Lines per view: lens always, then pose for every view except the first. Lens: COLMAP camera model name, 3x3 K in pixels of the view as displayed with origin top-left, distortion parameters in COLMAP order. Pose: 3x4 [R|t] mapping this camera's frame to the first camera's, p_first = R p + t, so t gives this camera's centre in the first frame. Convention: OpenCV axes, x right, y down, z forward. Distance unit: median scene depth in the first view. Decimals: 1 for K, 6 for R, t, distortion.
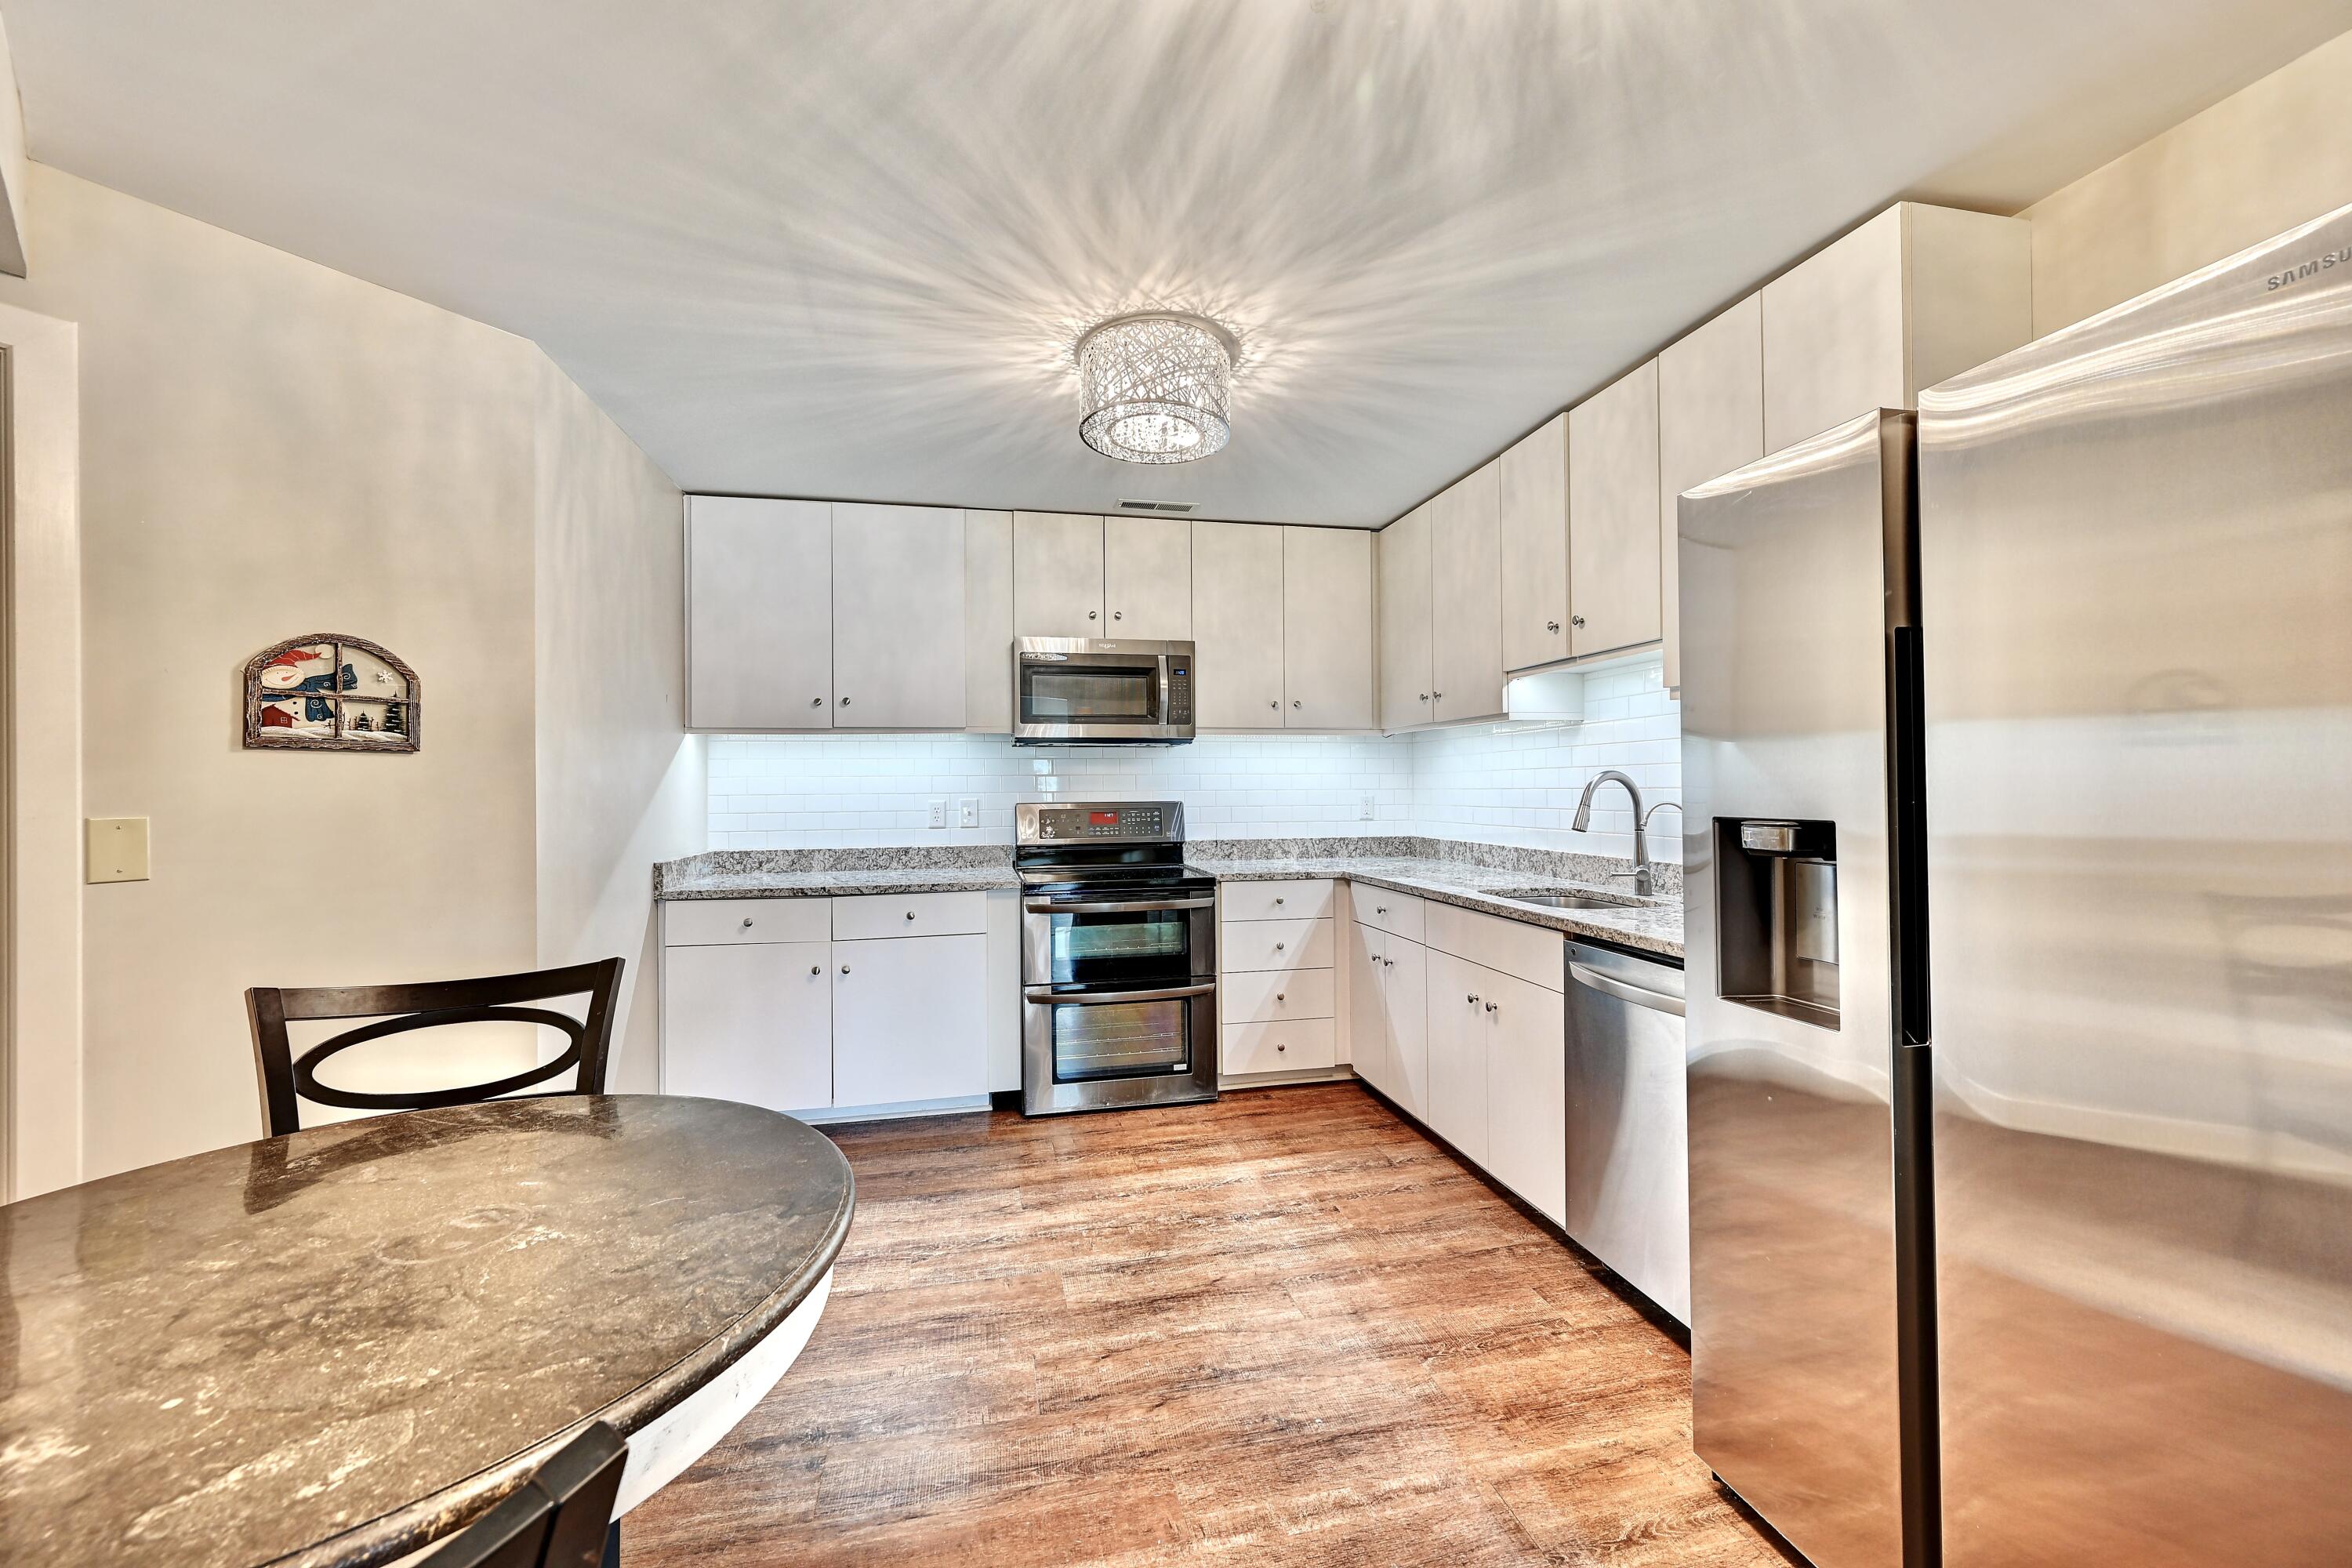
lens RADIAL K [[912.5, 0, 1180.0], [0, 912.5, 783.2], [0, 0, 1]] dist [-0.002636, -0.000257]
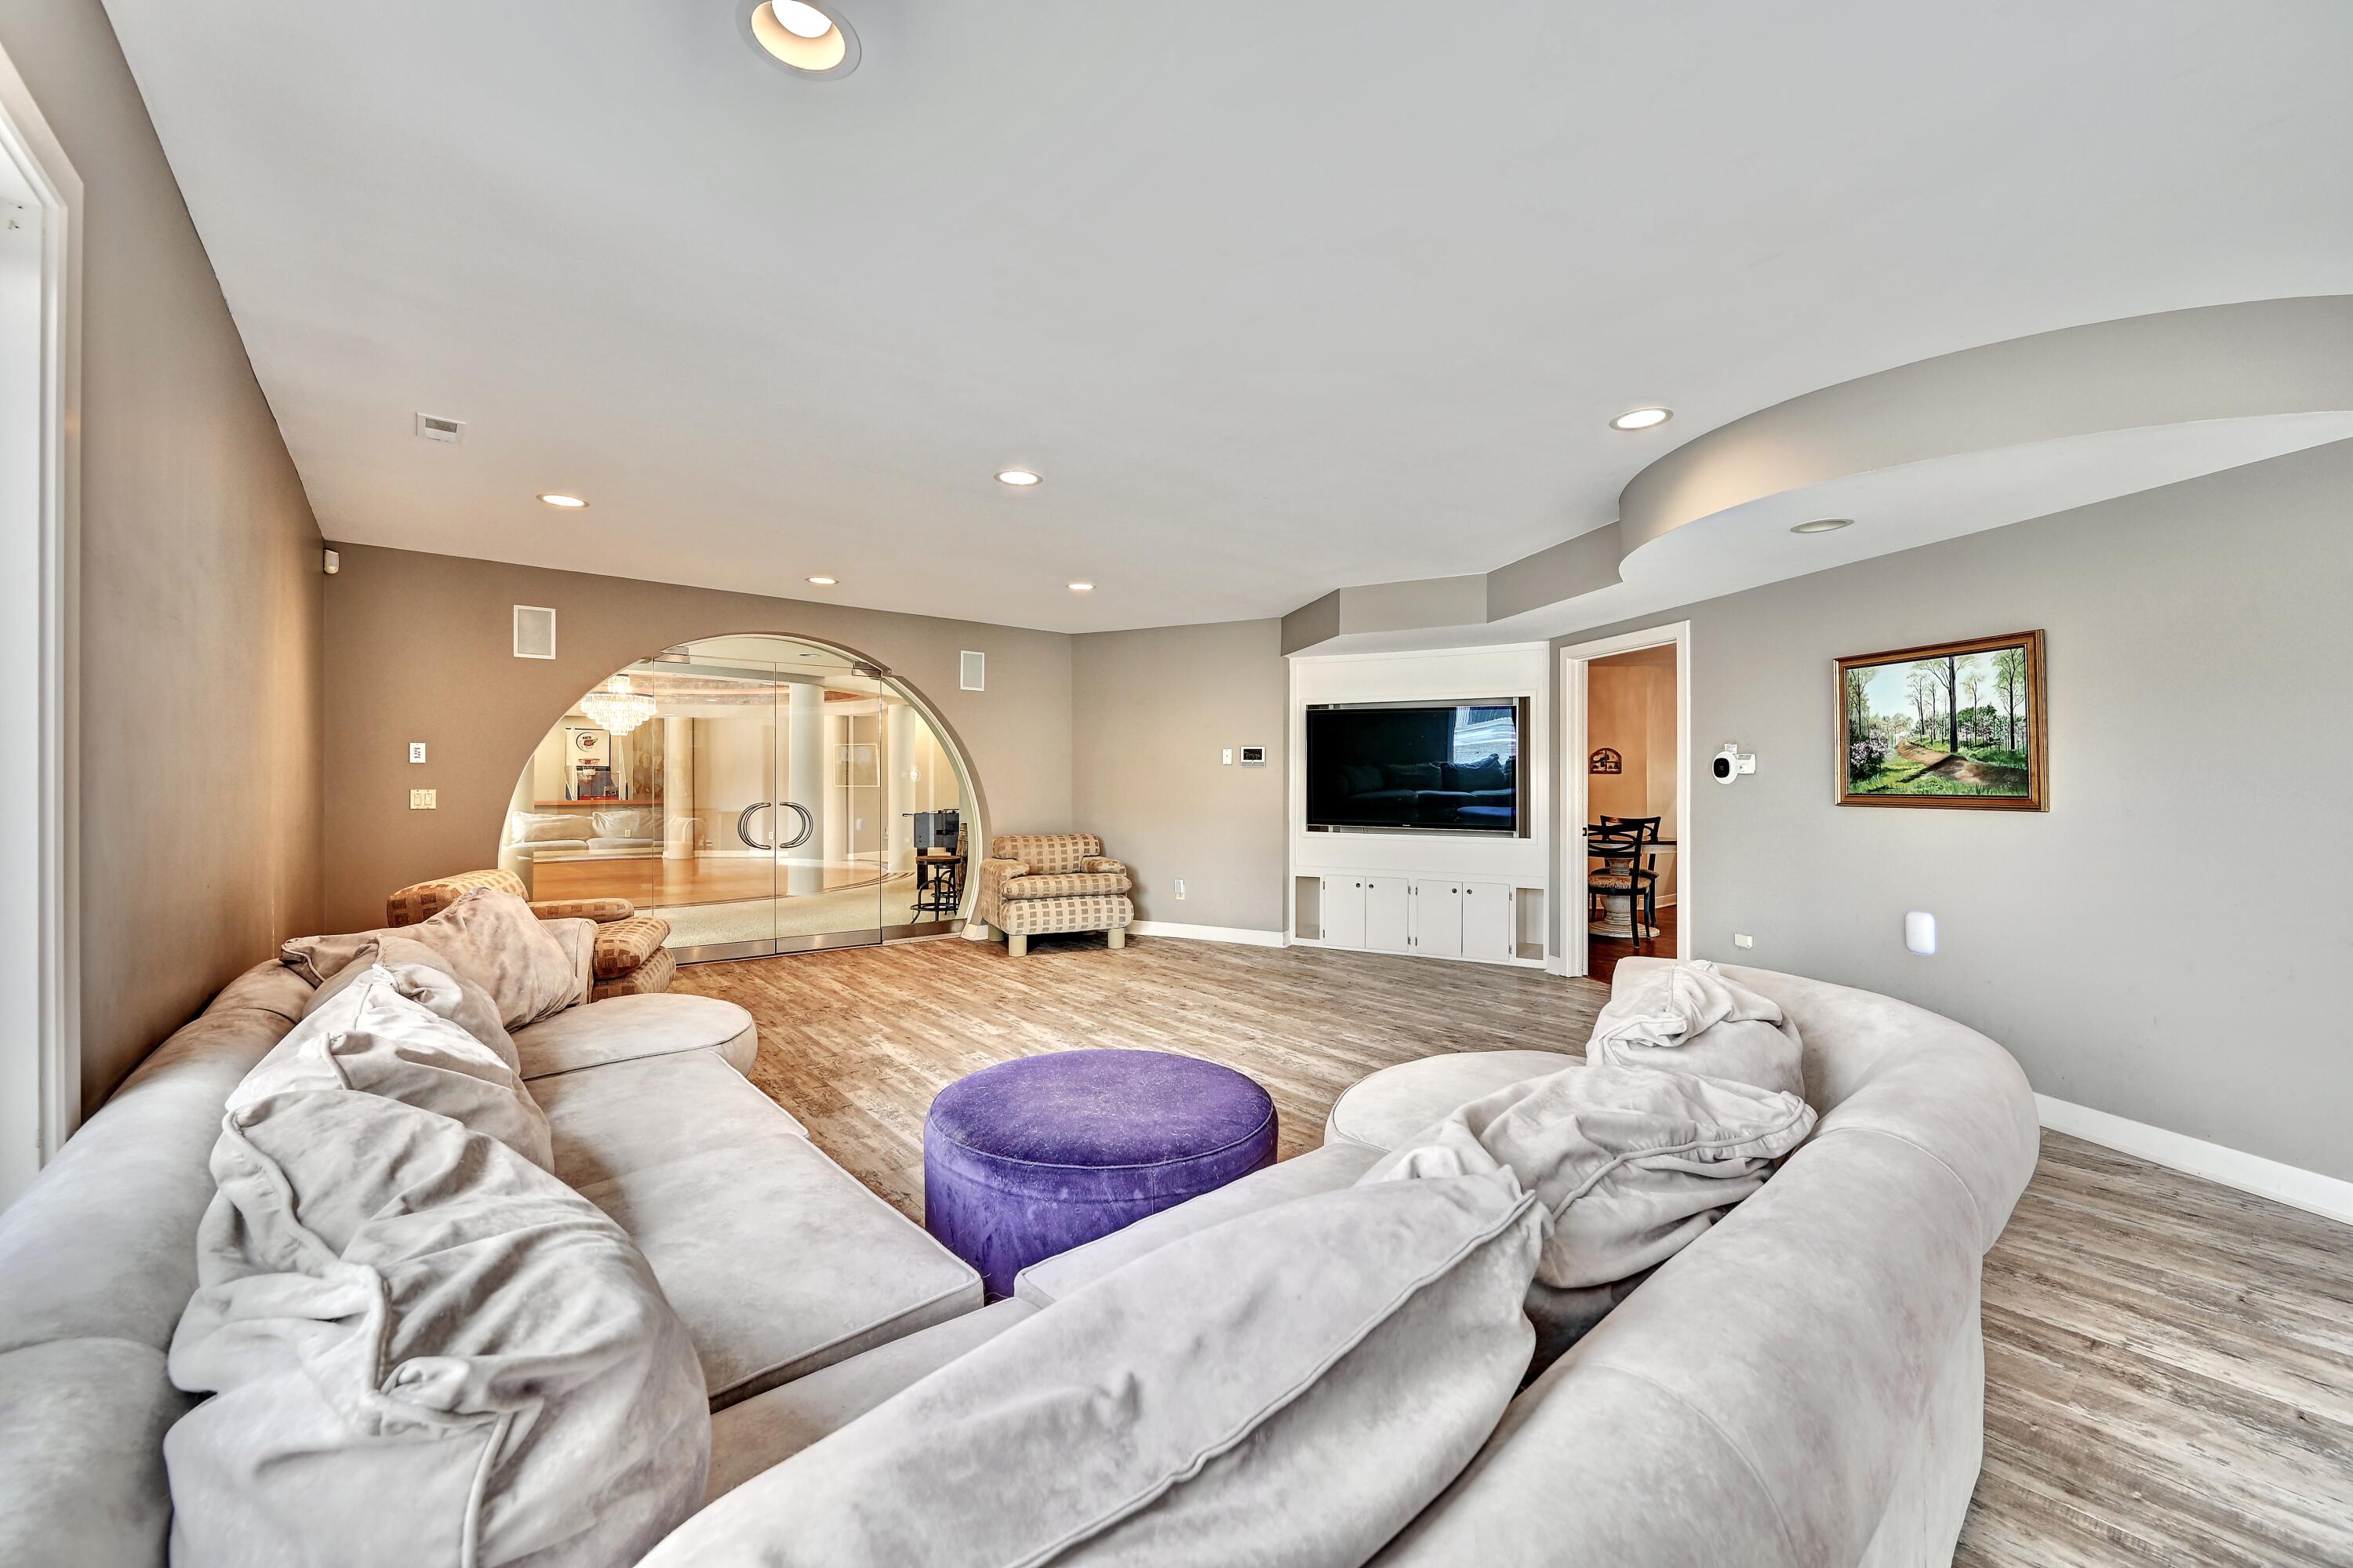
lens RADIAL K [[912.9, 0, 1186.1], [0, 912.9, 778.3], [0, 0, 1]] dist [-0.002636, -0.000257]
pose [[0.454452, 0.002945, -0.890766, 2.227324], [0.005335, 0.999968, 0.006028, -0.051506], [0.890755, -0.007492, 0.454422, -3.004205]]
